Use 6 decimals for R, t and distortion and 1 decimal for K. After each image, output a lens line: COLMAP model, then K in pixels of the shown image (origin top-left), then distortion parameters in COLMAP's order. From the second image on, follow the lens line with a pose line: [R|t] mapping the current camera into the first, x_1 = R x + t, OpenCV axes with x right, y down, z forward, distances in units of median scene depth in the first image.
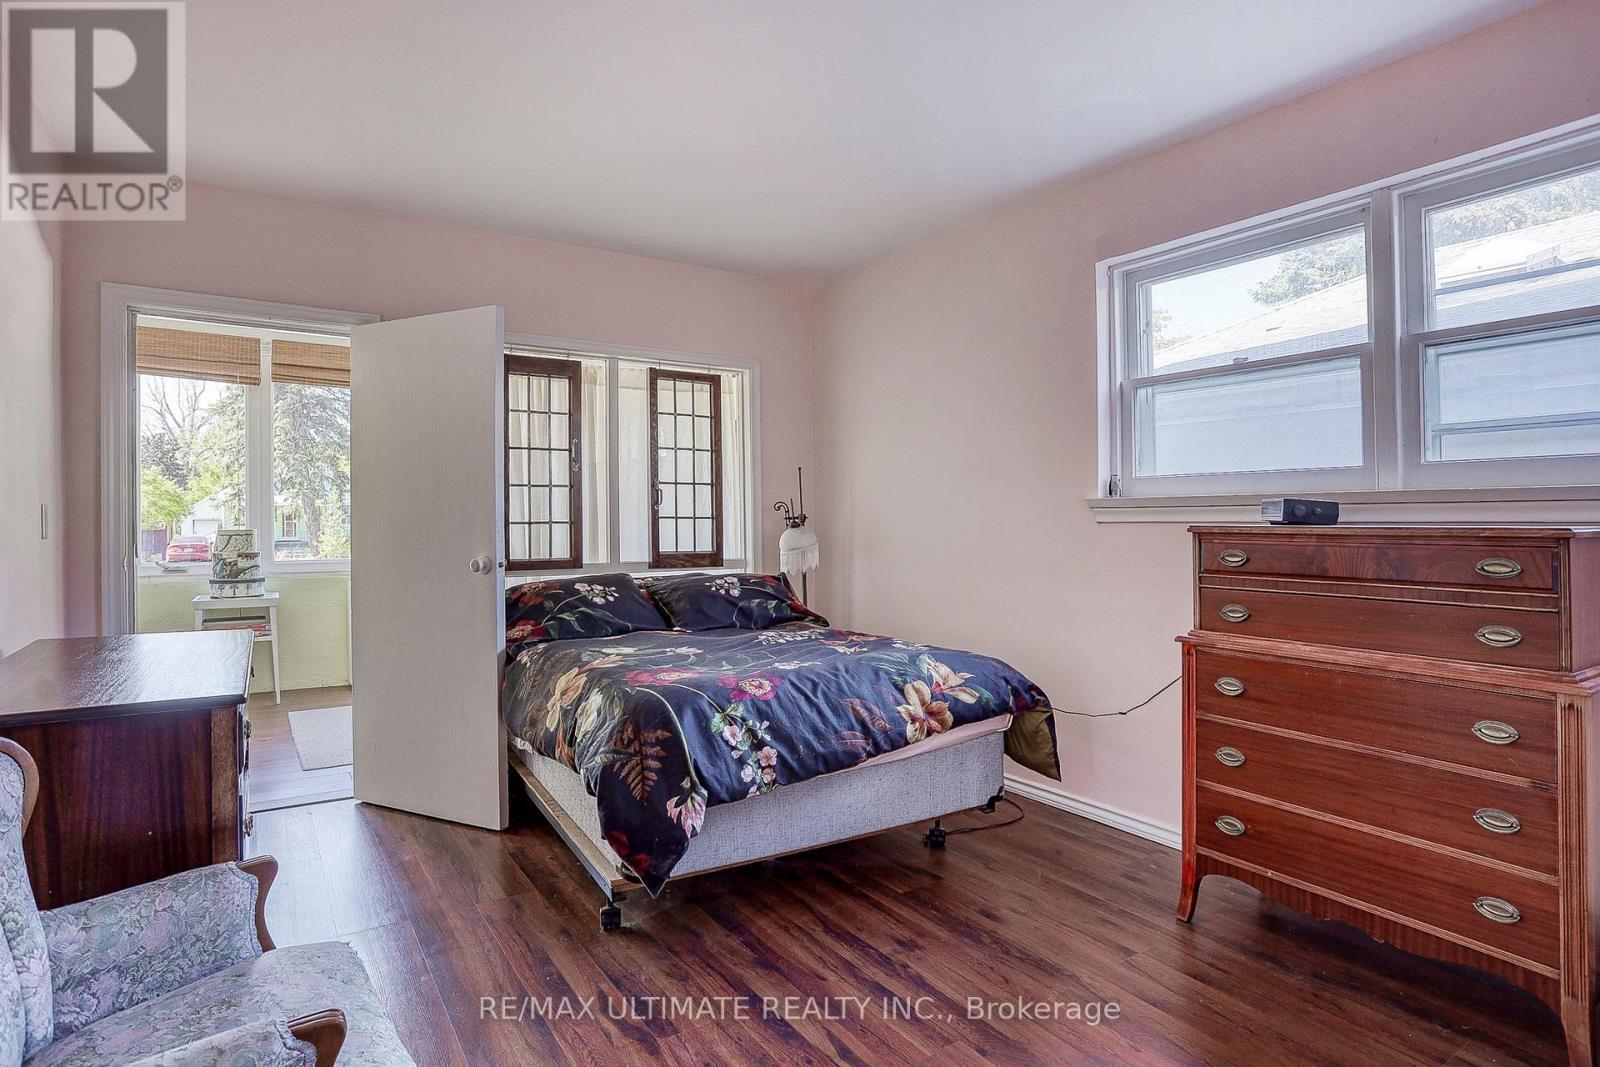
lens RADIAL K [[842.8, 0, 803.2], [0, 842.8, 518.6], [0, 0, 1]] dist [-0.022389, 0.000051]
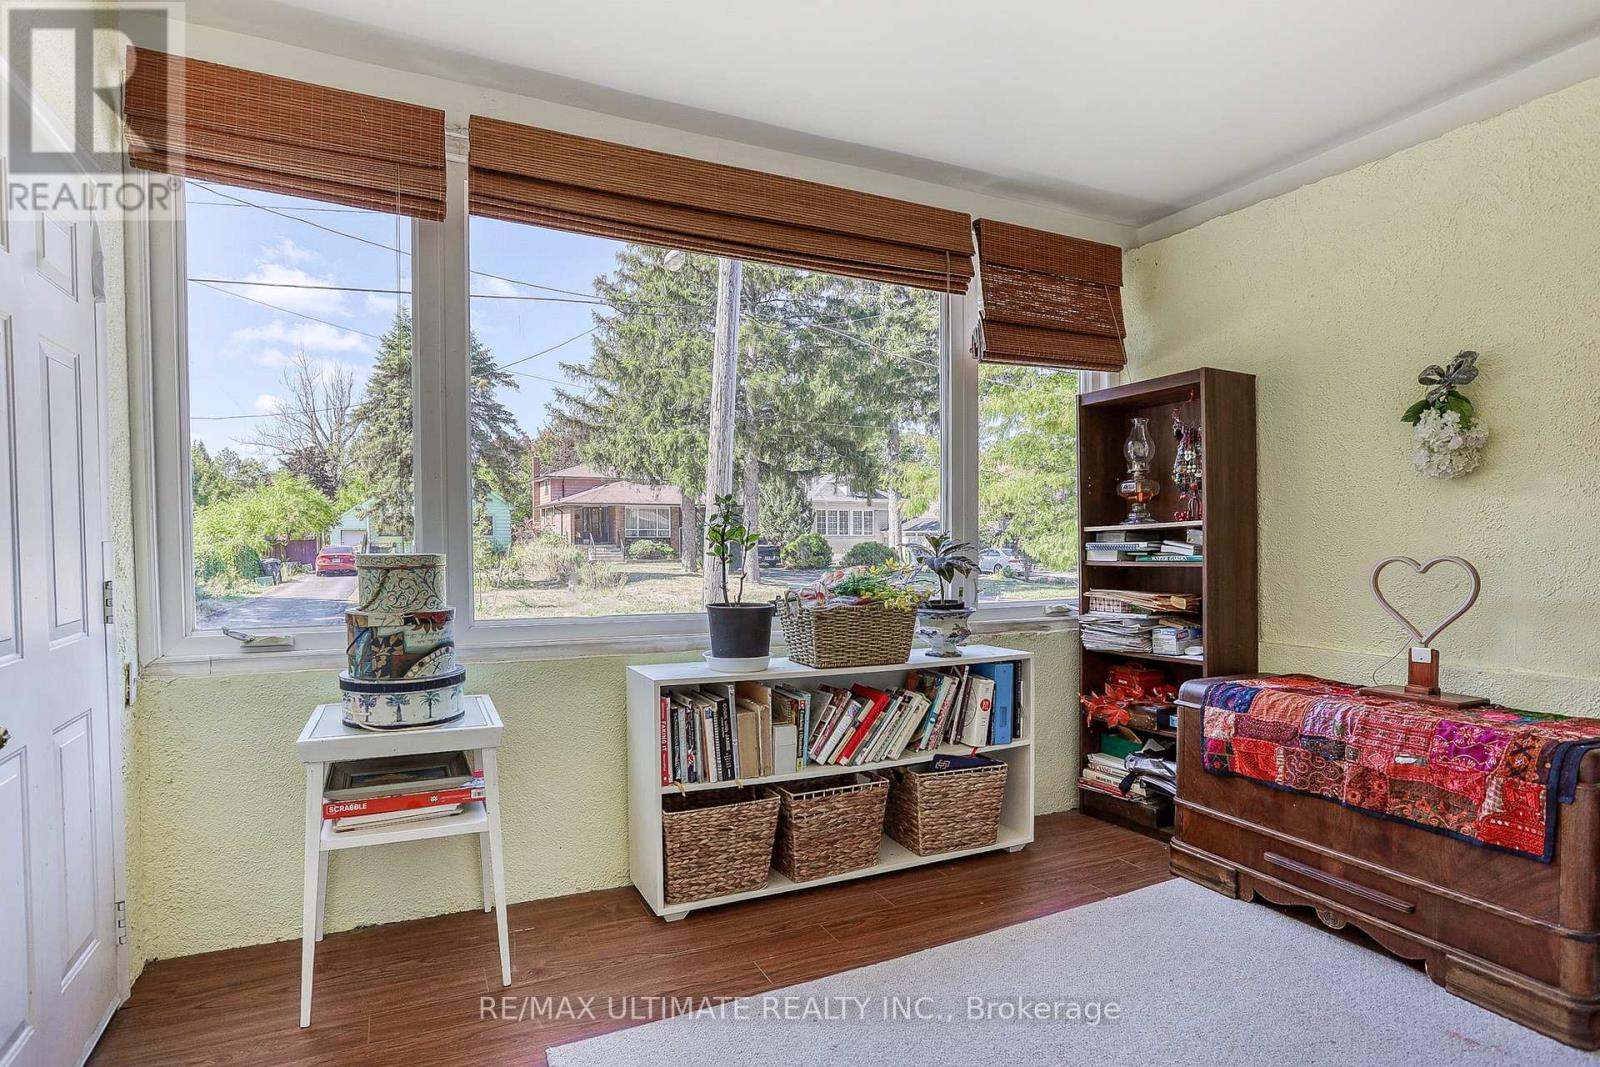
lens RADIAL K [[842.8, 0, 800.1], [0, 842.8, 550.5], [0, 0, 1]] dist [-0.022389, 0.000051]
pose [[0.991292, 0.003501, -0.131633, -0.429556], [-0.000052, 0.999657, 0.026194, 0.000571], [0.131680, -0.025959, 0.990952, 0.616786]]
